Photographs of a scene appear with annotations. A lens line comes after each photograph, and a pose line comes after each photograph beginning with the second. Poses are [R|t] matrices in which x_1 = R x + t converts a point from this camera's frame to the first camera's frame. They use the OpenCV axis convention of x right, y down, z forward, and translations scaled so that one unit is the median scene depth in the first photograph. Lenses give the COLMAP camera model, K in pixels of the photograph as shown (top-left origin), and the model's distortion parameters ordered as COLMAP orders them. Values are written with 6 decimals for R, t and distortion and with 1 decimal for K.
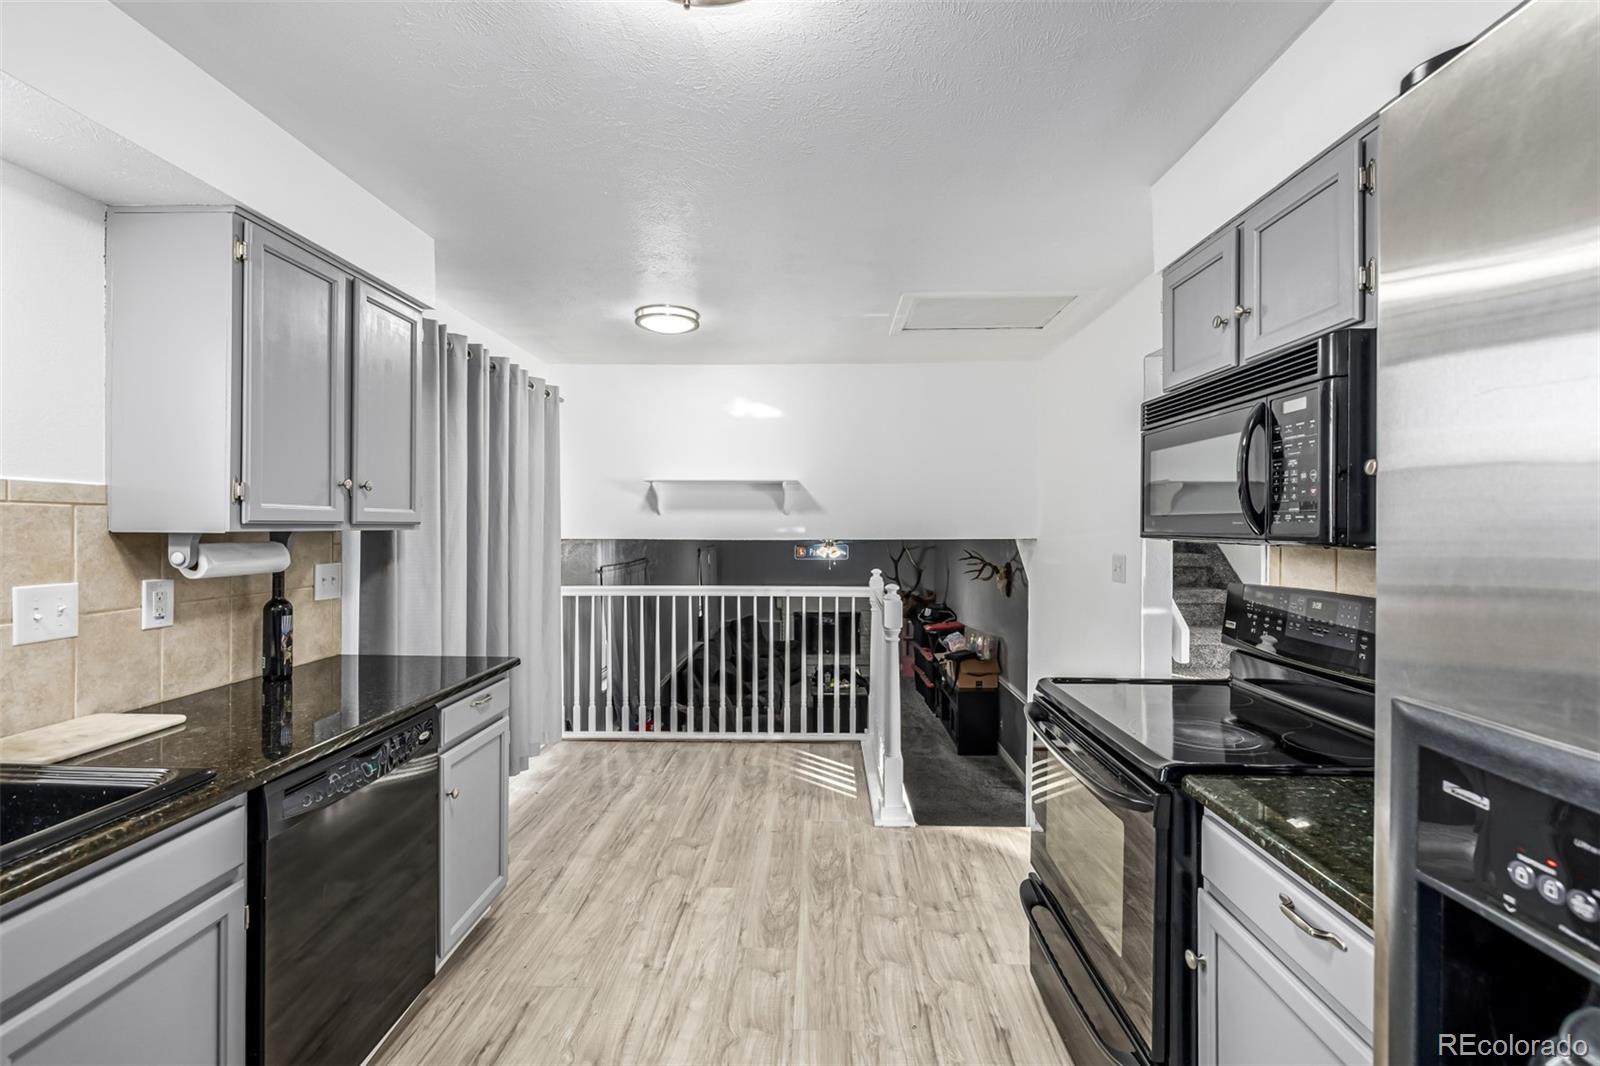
lens RADIAL K [[681.6, 0, 789.8], [0, 681.6, 525.8], [0, 0, 1]] dist [0.002934, -0.000515]
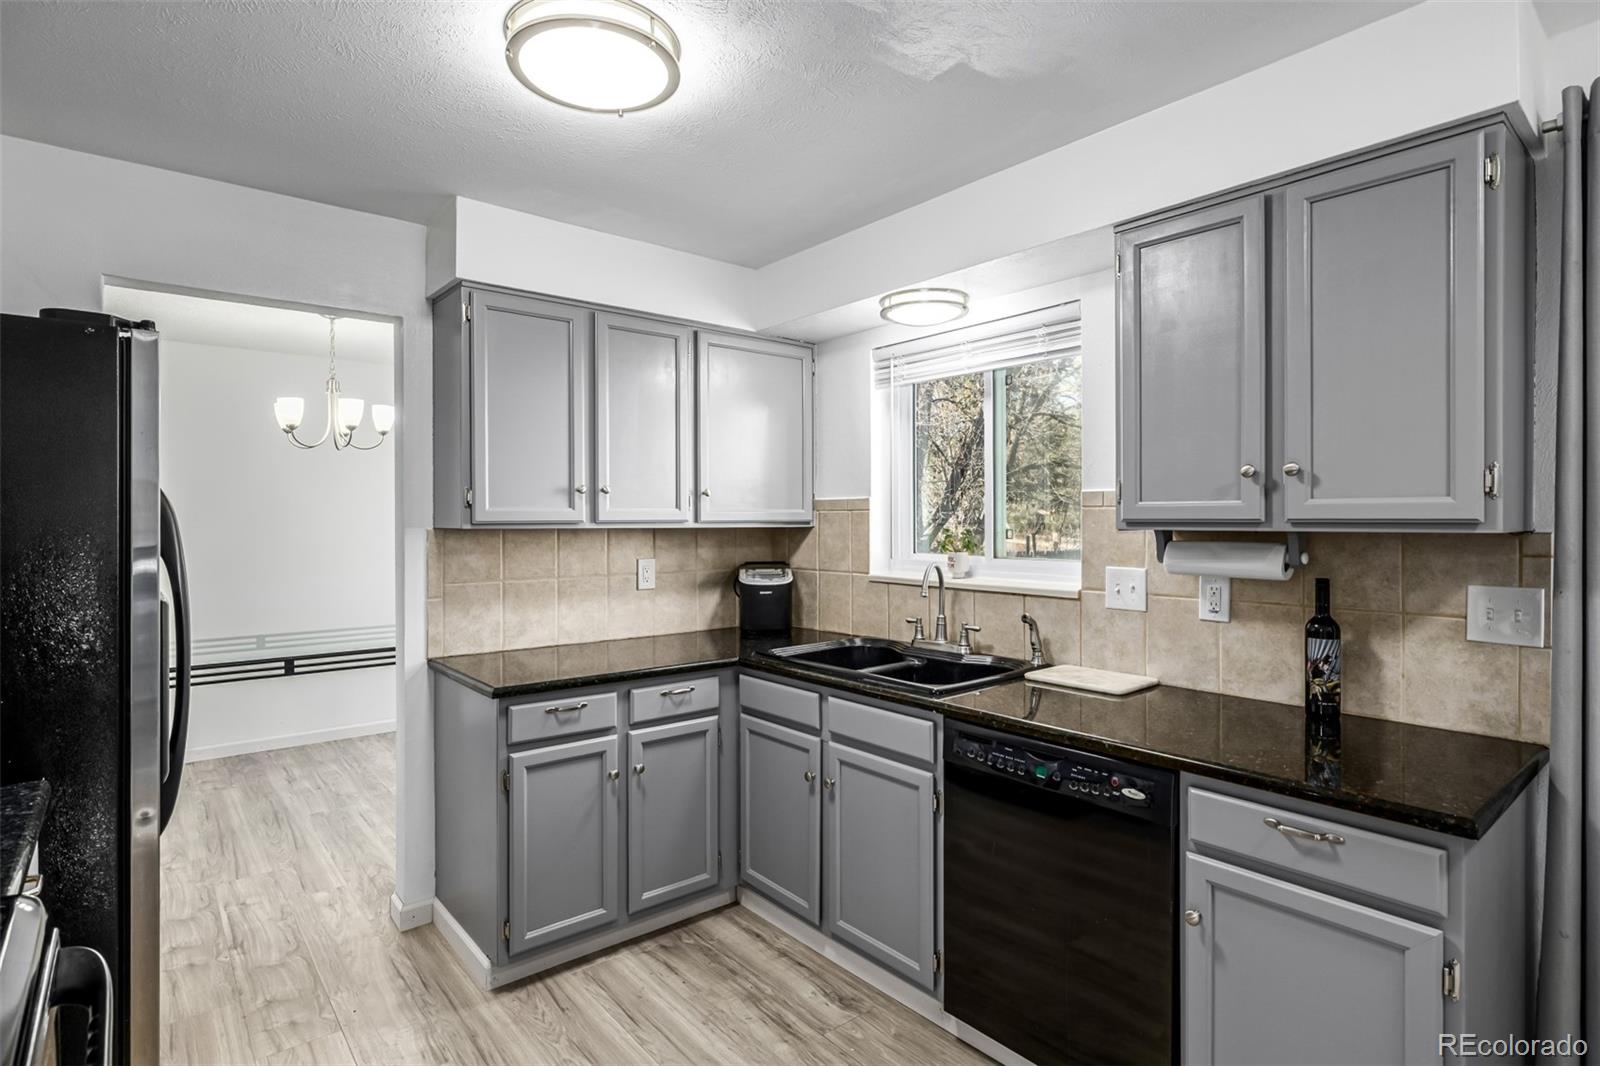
lens RADIAL K [[807.3, 0, 799.6], [0, 807.3, 520.8], [0, 0, 1]] dist [-0.000595, 0.001279]
pose [[-0.741926, -0.001175, -0.670481, 0.367104], [-0.001592, 0.999999, 0.000010, -0.004194], [0.670480, 0.001074, -0.741927, 1.423904]]
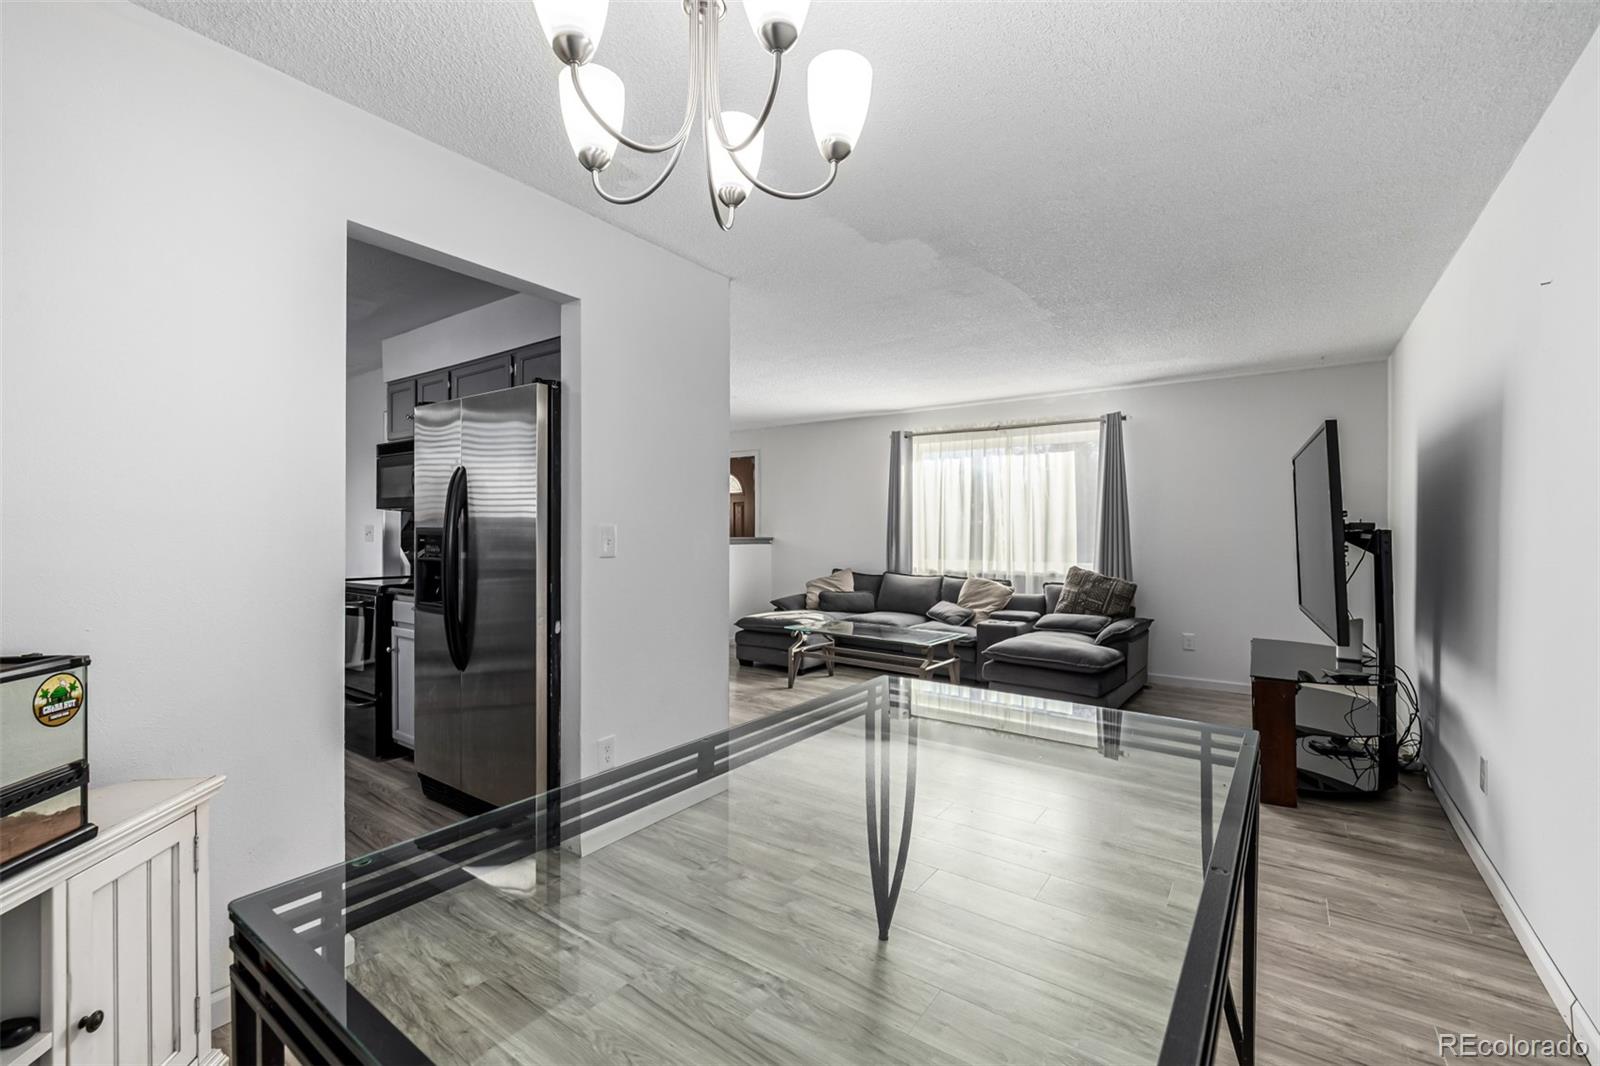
lens RADIAL K [[681.6, 0, 801.8], [0, 681.6, 531.6], [0, 0, 1]] dist [0.002934, -0.000515]
pose [[0.548560, -0.003074, 0.836106, -0.562365], [0.002350, 0.999995, 0.002135, 0.093620], [-0.836108, 0.000793, 0.548564, -1.331930]]
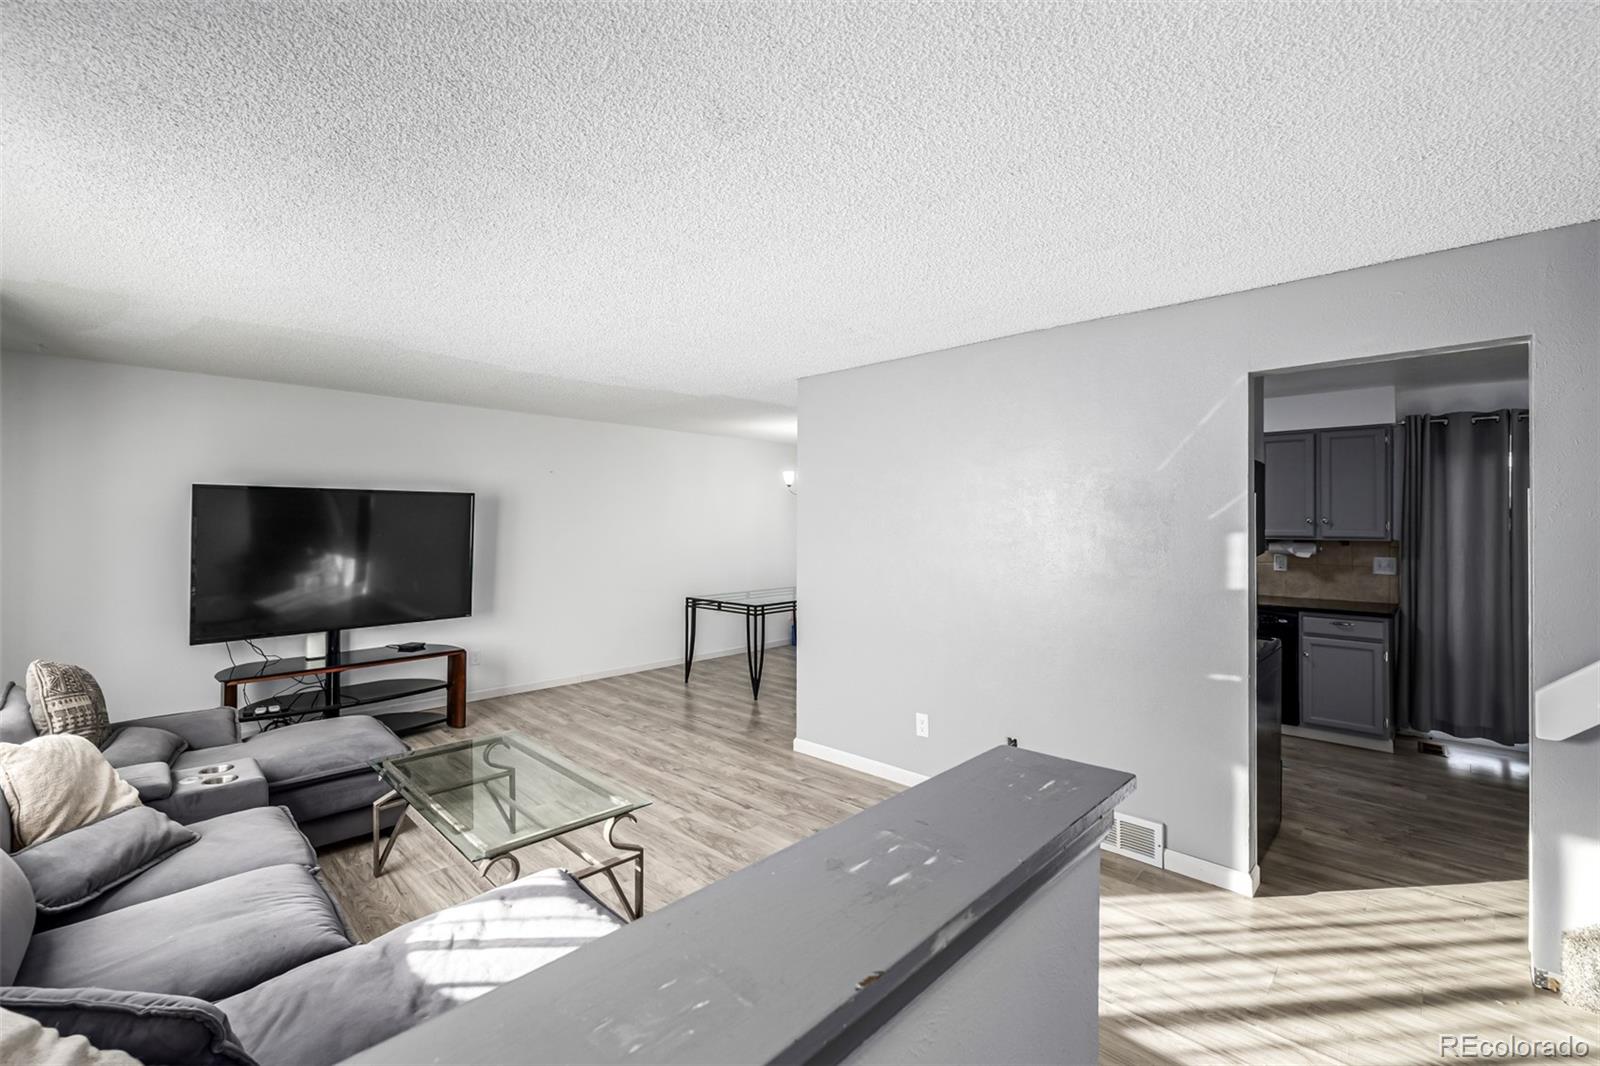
lens RADIAL K [[681.6, 0, 802.7], [0, 681.6, 523.6], [0, 0, 1]] dist [0.002934, -0.000515]
pose [[-0.661889, -0.000481, -0.749602, 2.569478], [-0.005257, 0.999978, 0.004000, -0.055794], [0.749583, 0.006588, -0.661877, 1.339907]]
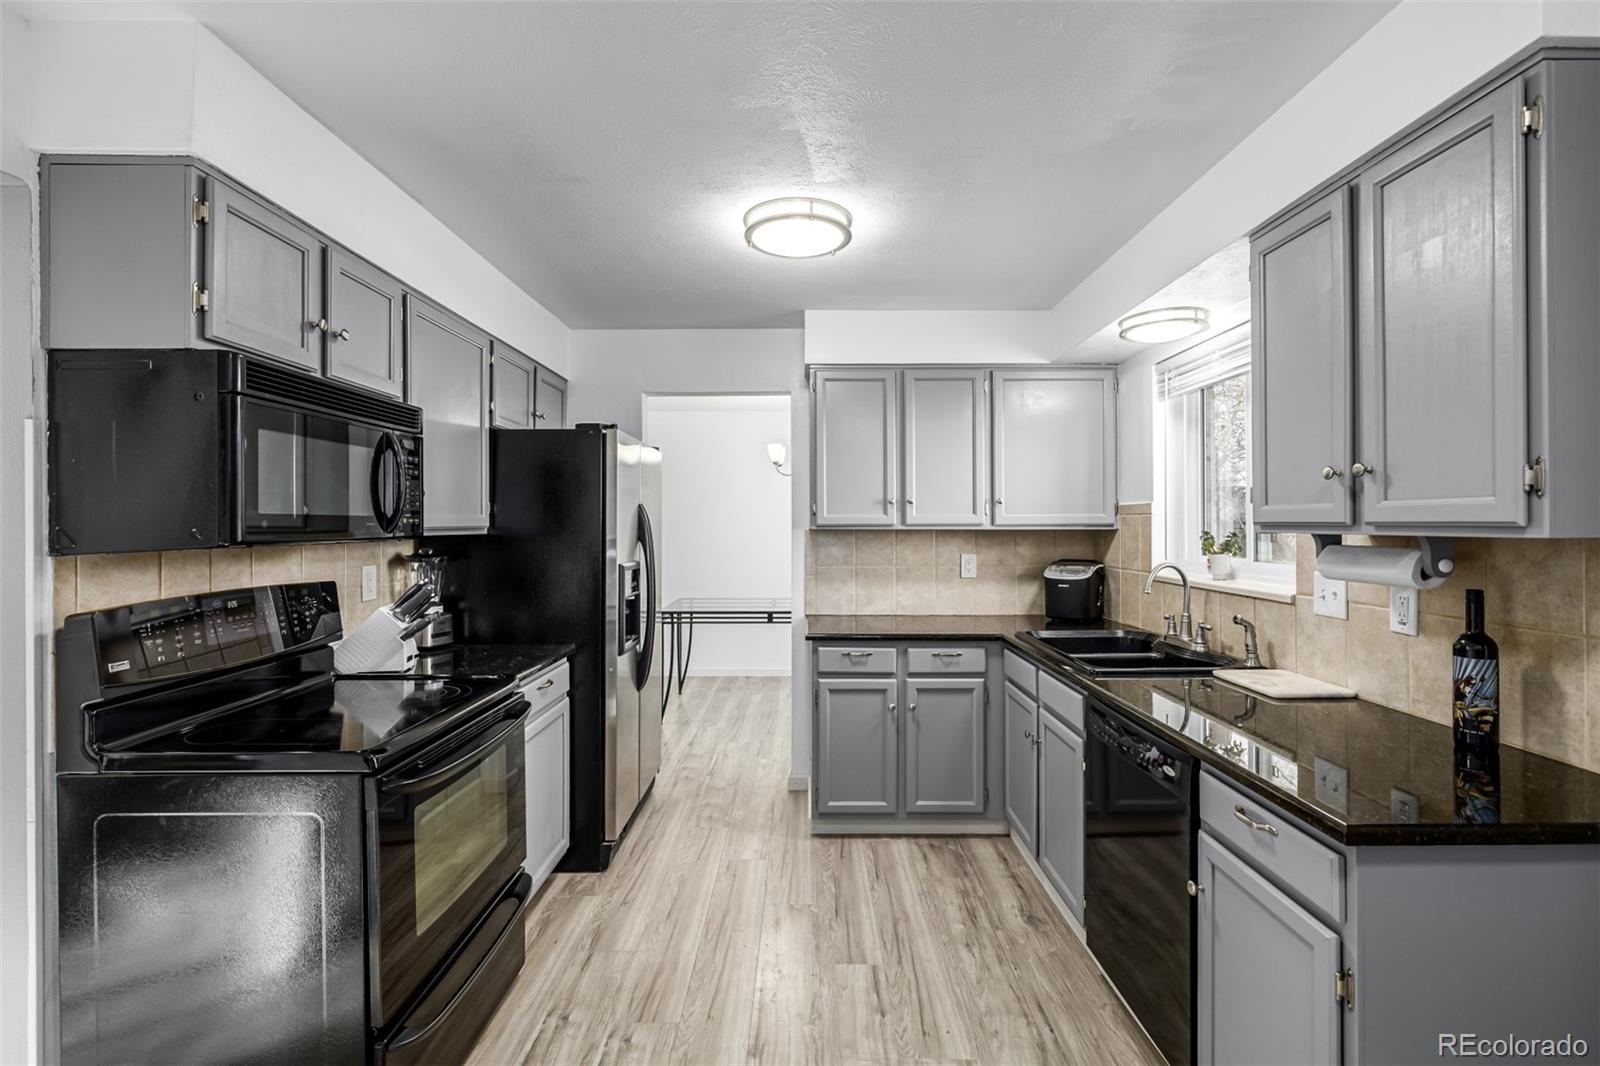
lens RADIAL K [[731.4, 0, 808.6], [0, 731.4, 523.6], [0, 0, 1]] dist [-0.000705, 0.001520]
pose [[-0.998914, -0.001119, -0.046569, -0.036673], [-0.001164, 0.999999, 0.000937, -0.005723], [0.046568, 0.000990, -0.998915, 1.896322]]
